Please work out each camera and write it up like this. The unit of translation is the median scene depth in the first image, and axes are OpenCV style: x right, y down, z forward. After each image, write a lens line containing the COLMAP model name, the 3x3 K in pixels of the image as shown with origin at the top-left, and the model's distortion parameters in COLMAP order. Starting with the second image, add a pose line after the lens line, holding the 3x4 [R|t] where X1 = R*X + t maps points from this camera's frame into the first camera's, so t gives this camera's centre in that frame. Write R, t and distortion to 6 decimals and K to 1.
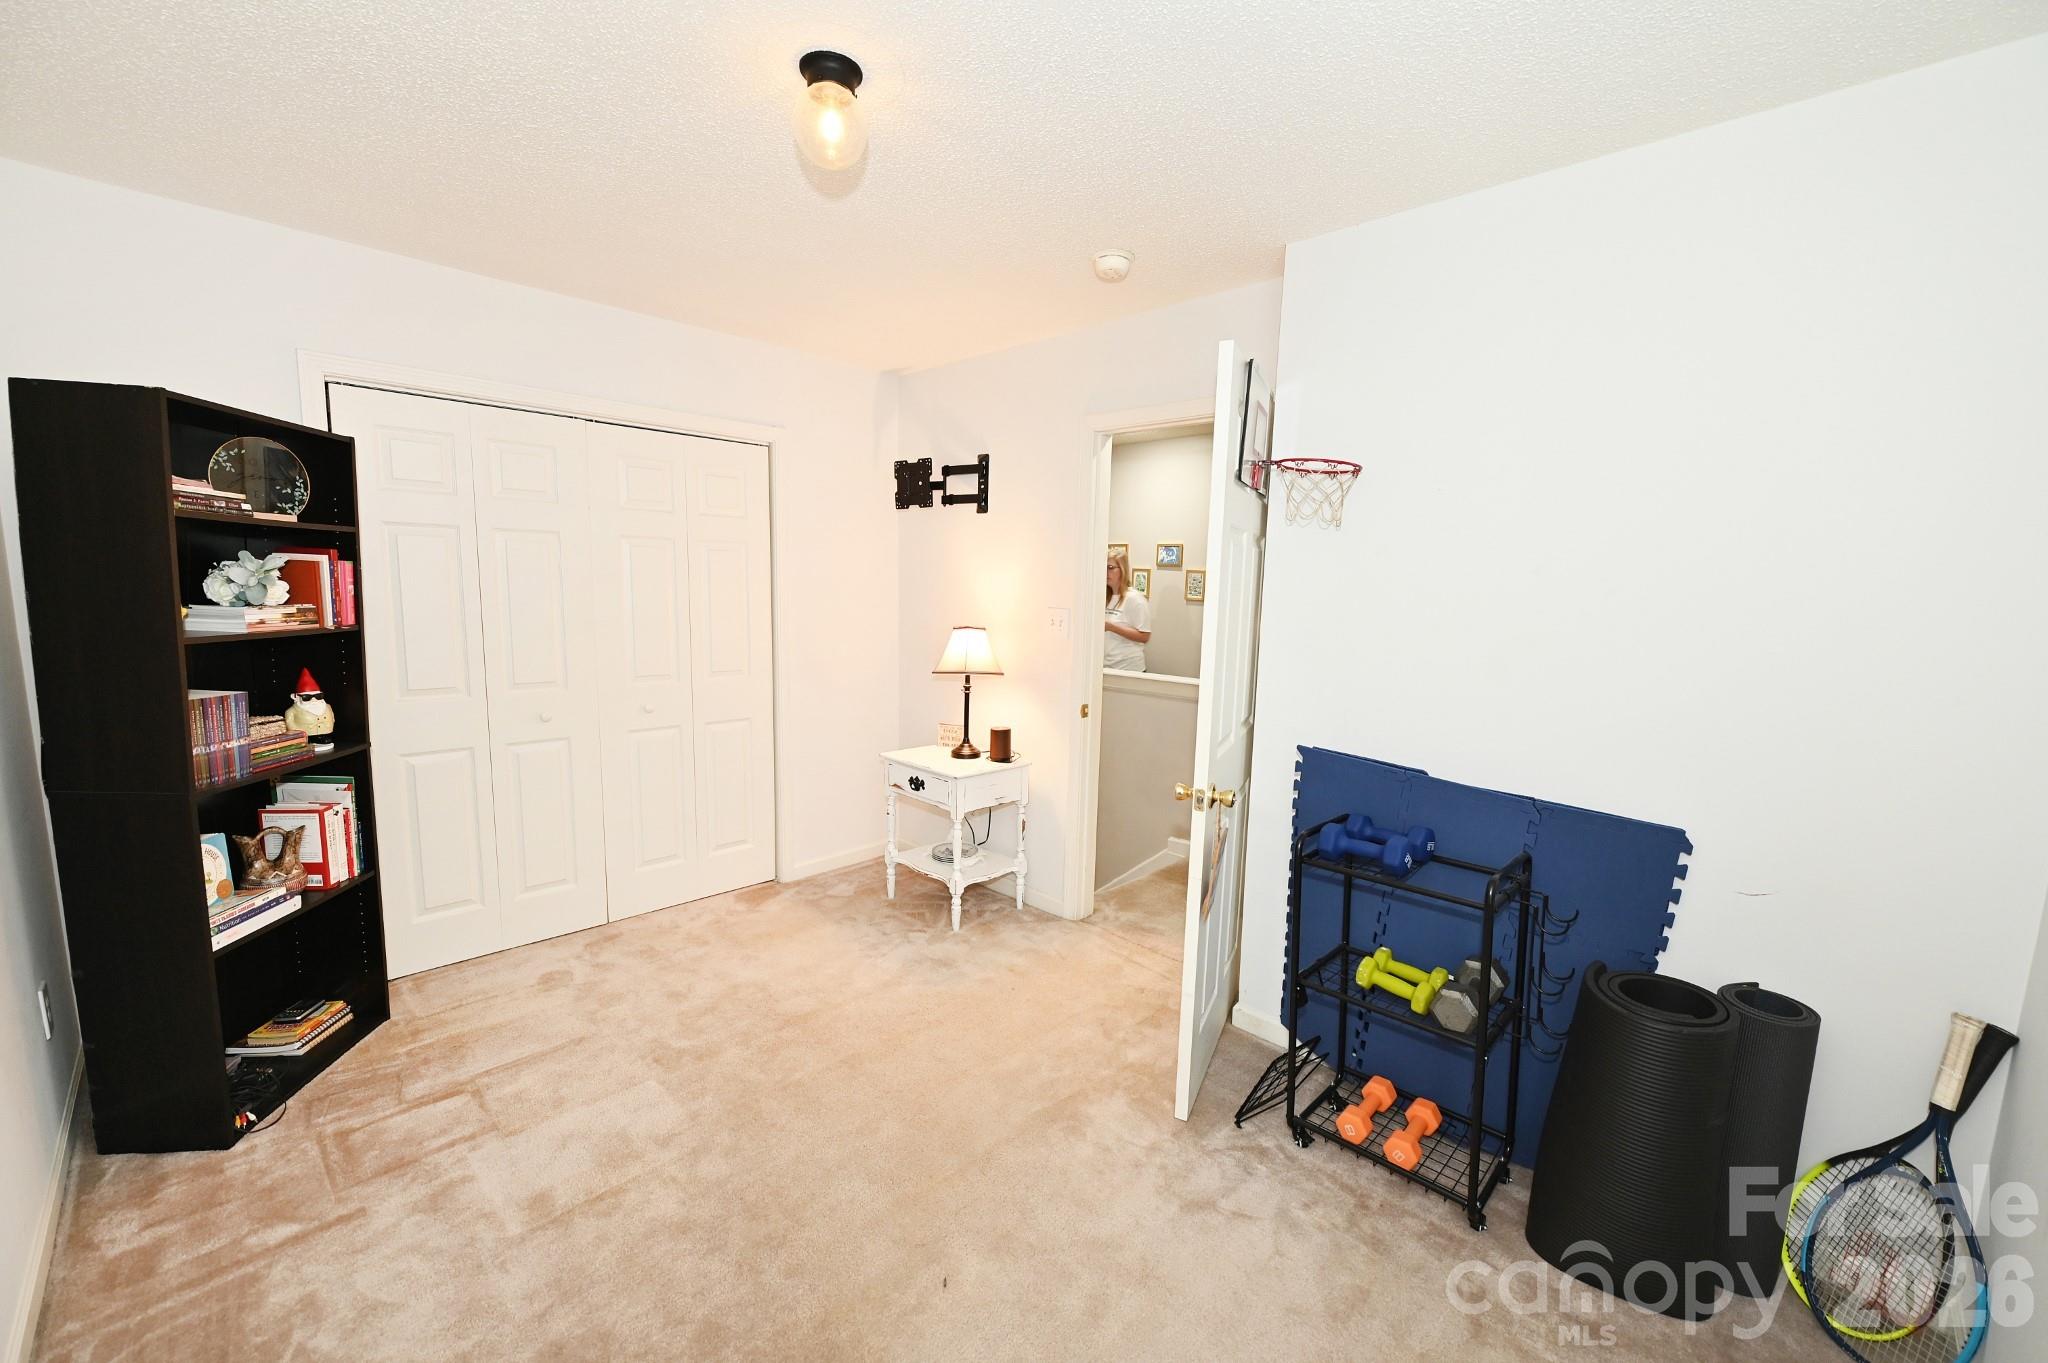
lens RADIAL K [[822.4, 0, 1033.2], [0, 822.4, 690.9], [0, 0, 1]] dist [-0.009276, -0.000862]
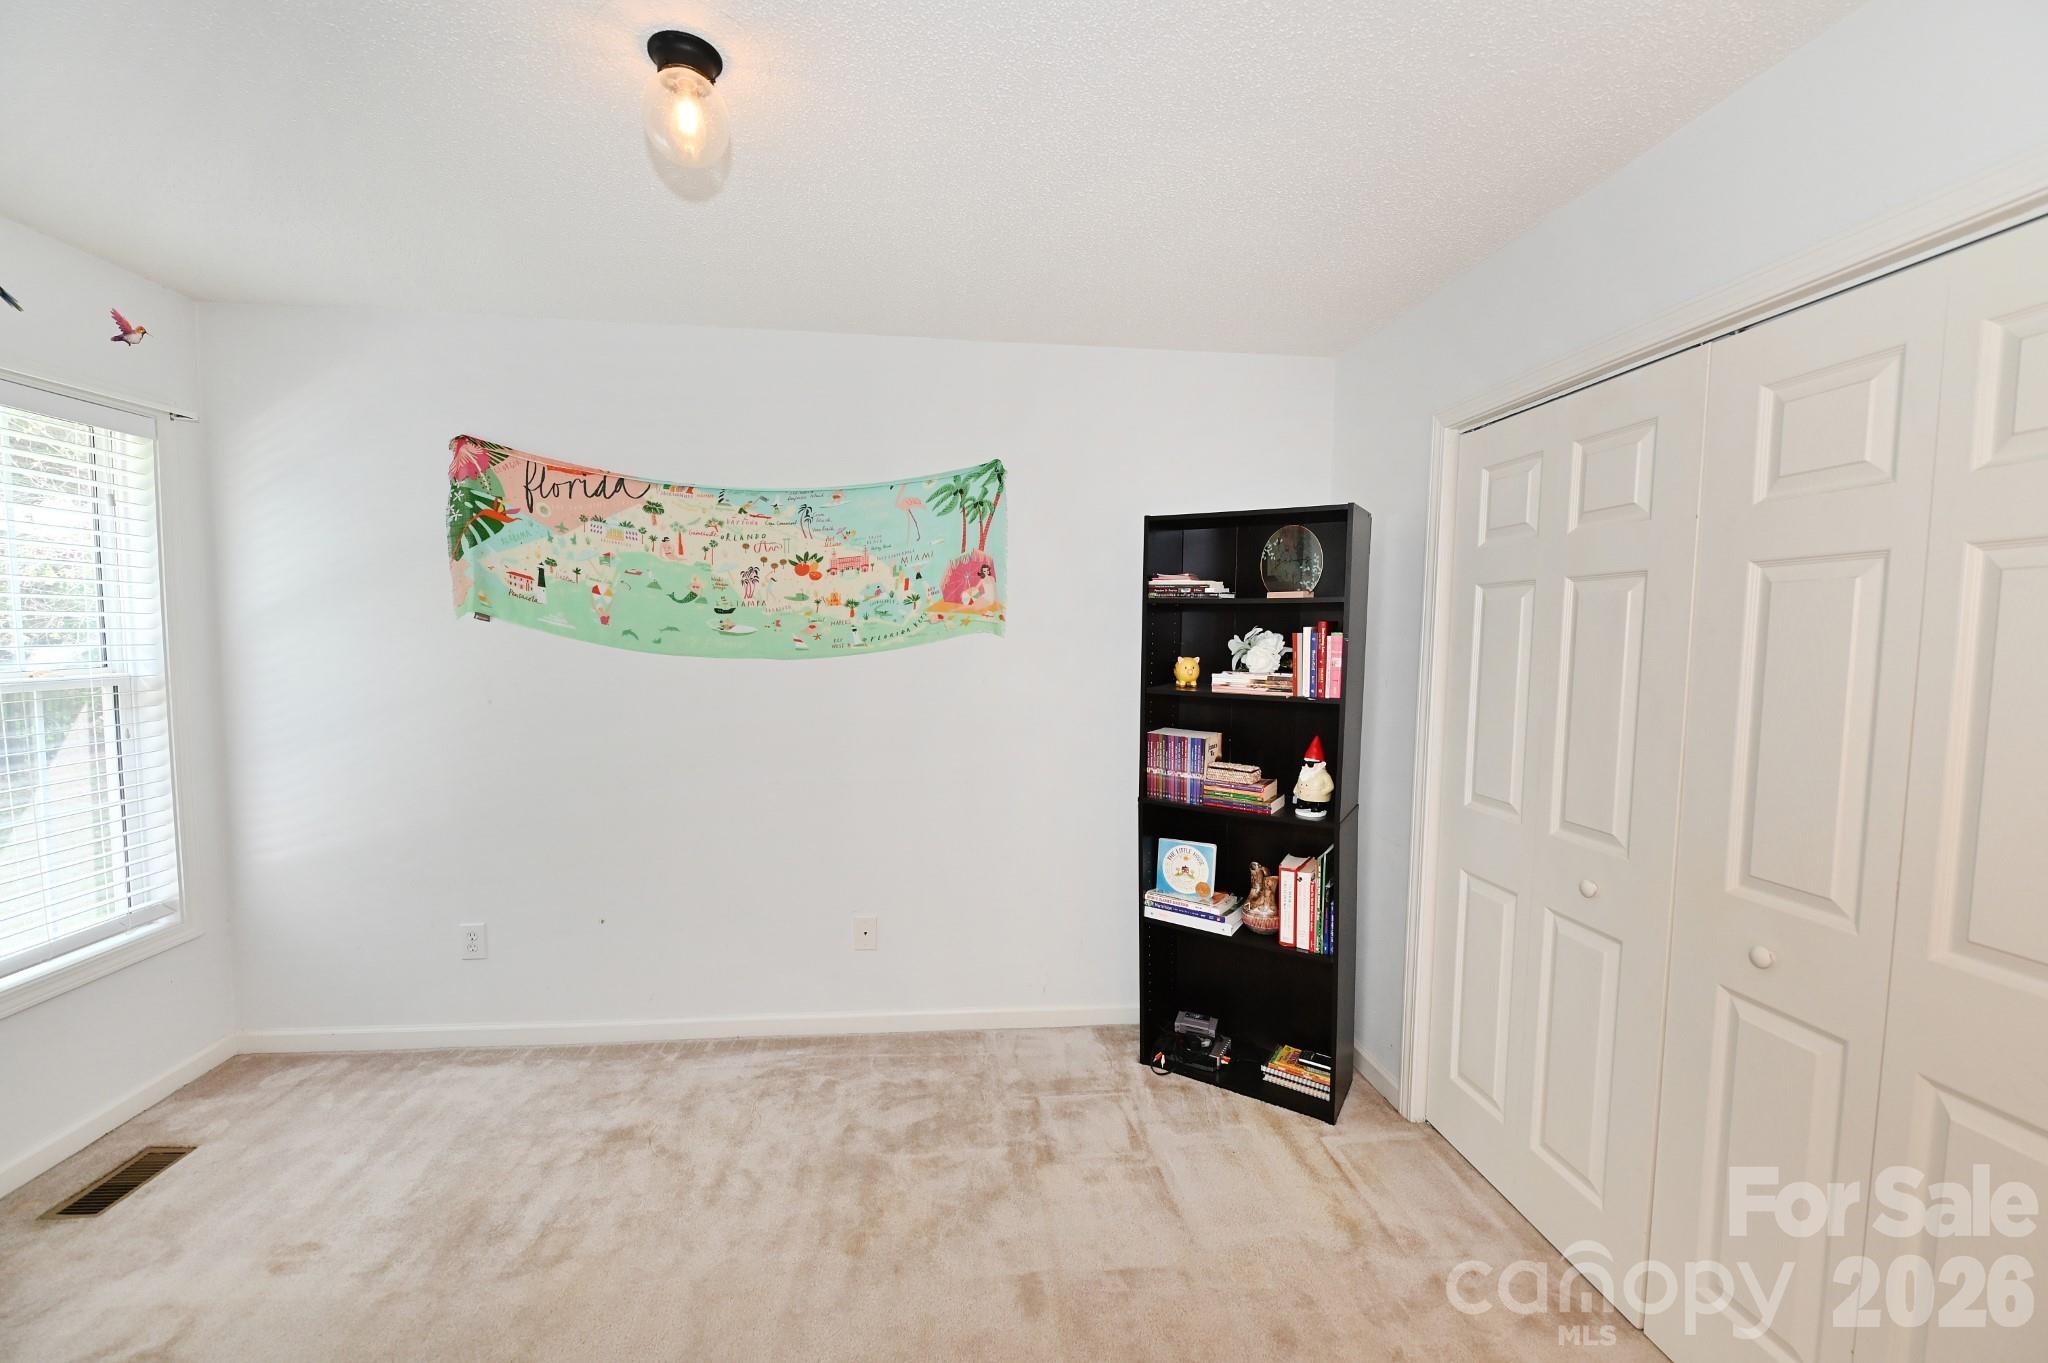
lens RADIAL K [[822.4, 0, 1033.2], [0, 822.4, 690.9], [0, 0, 1]] dist [-0.009276, -0.000862]
pose [[-0.633344, 0.025029, -0.773465, 0.170542], [-0.126582, 0.982665, 0.135449, -0.210296], [0.763448, 0.183693, -0.619197, 1.587922]]
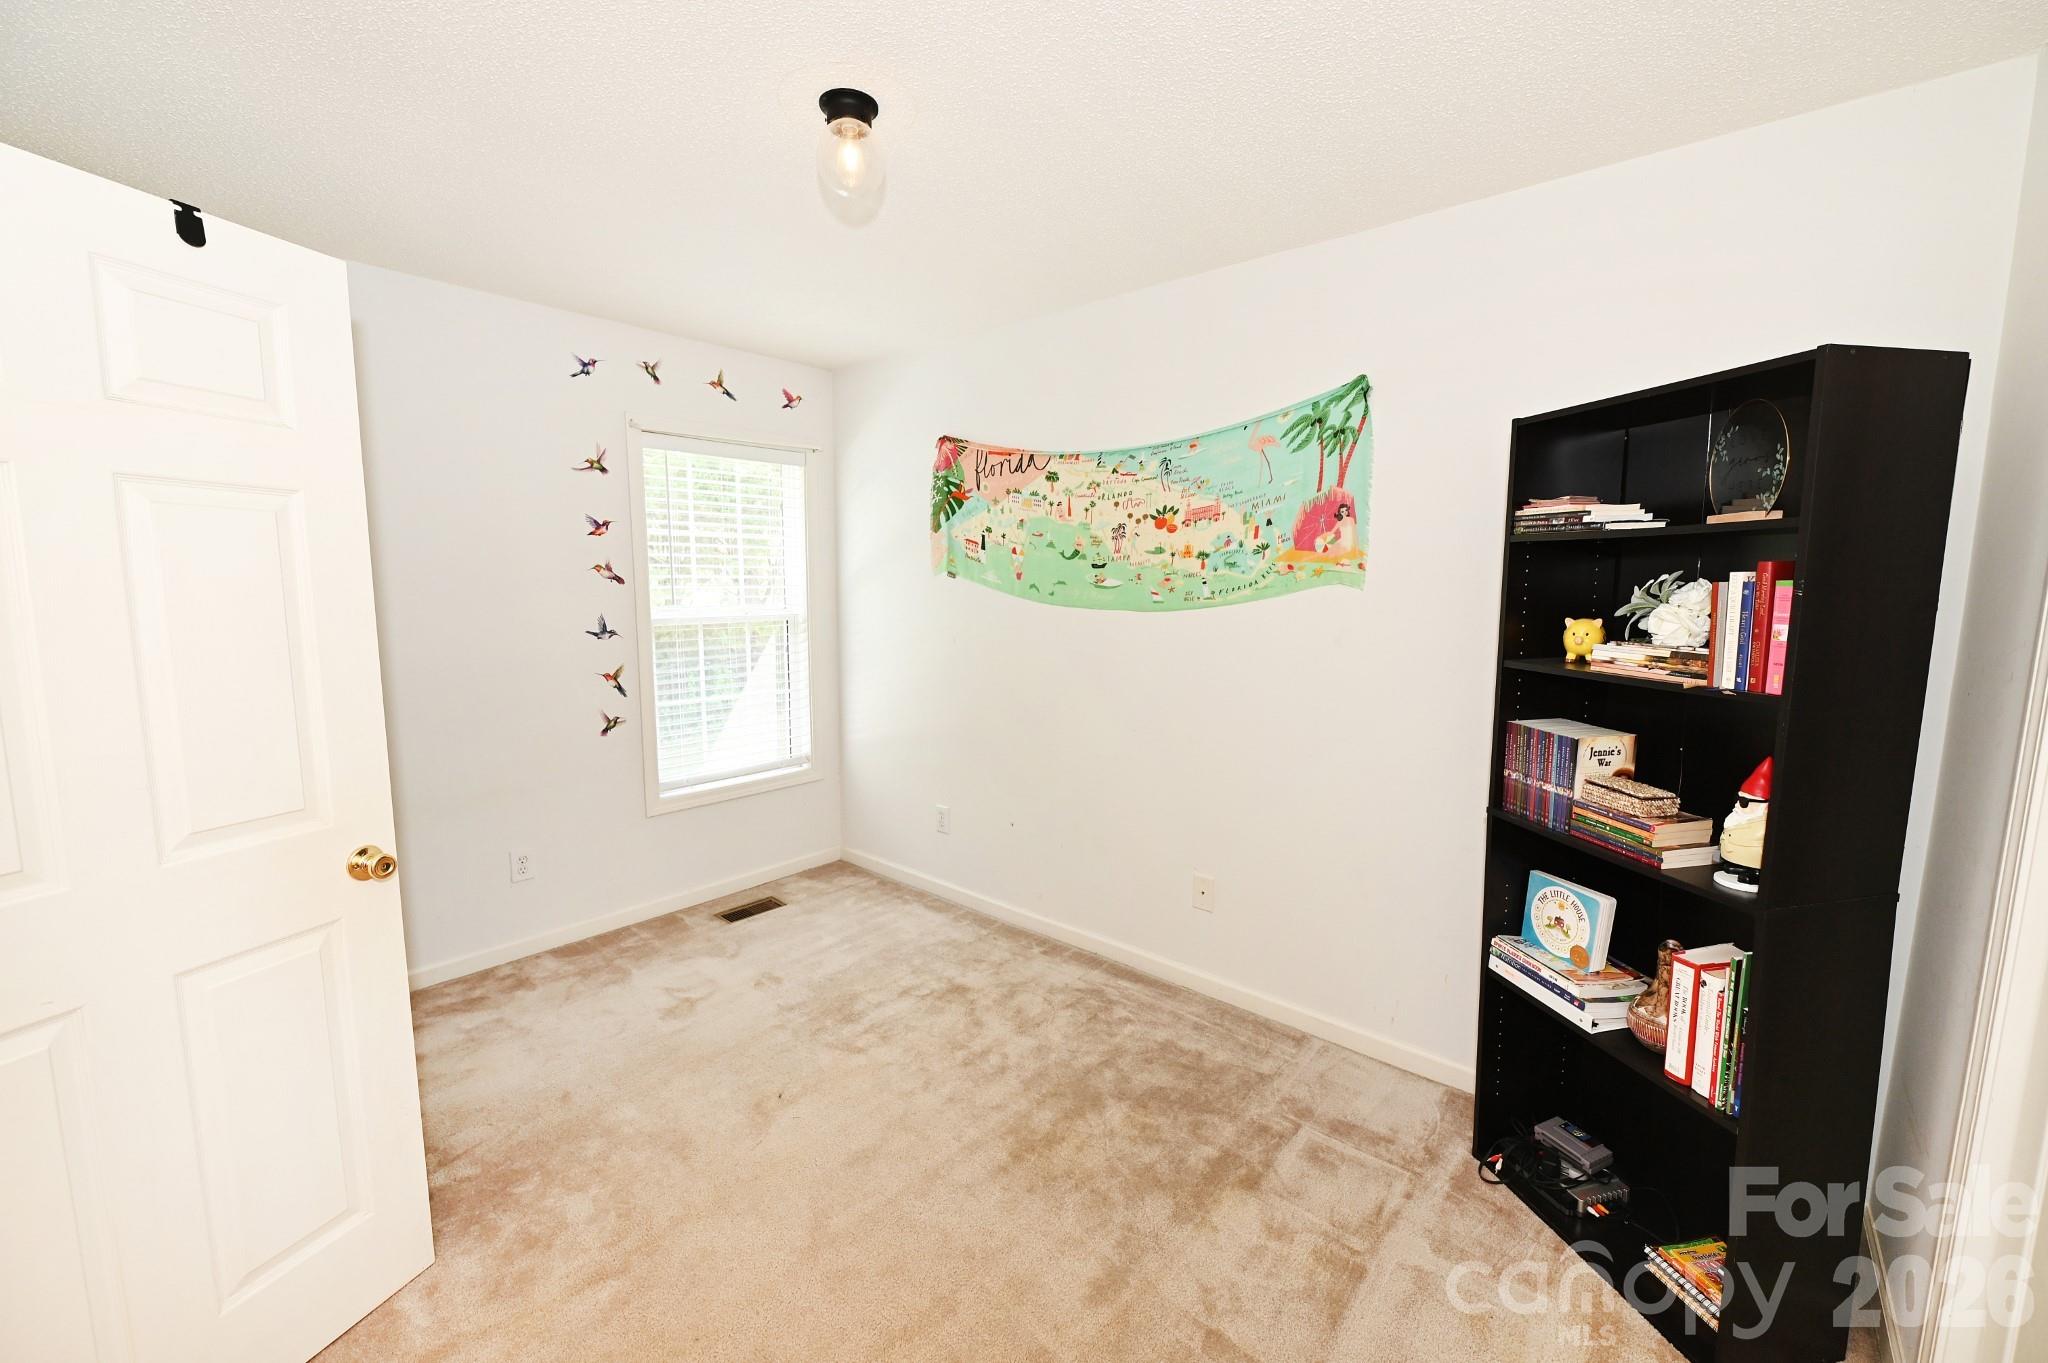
lens RADIAL K [[818.6, 0, 1013.4], [0, 818.6, 683.2], [0, 0, 1]] dist [-0.010553, -0.000290]
pose [[-0.998261, -0.018481, -0.055976, -0.337230], [-0.031962, 0.967576, 0.250551, -0.252162], [0.049531, 0.251904, -0.966484, 1.803234]]
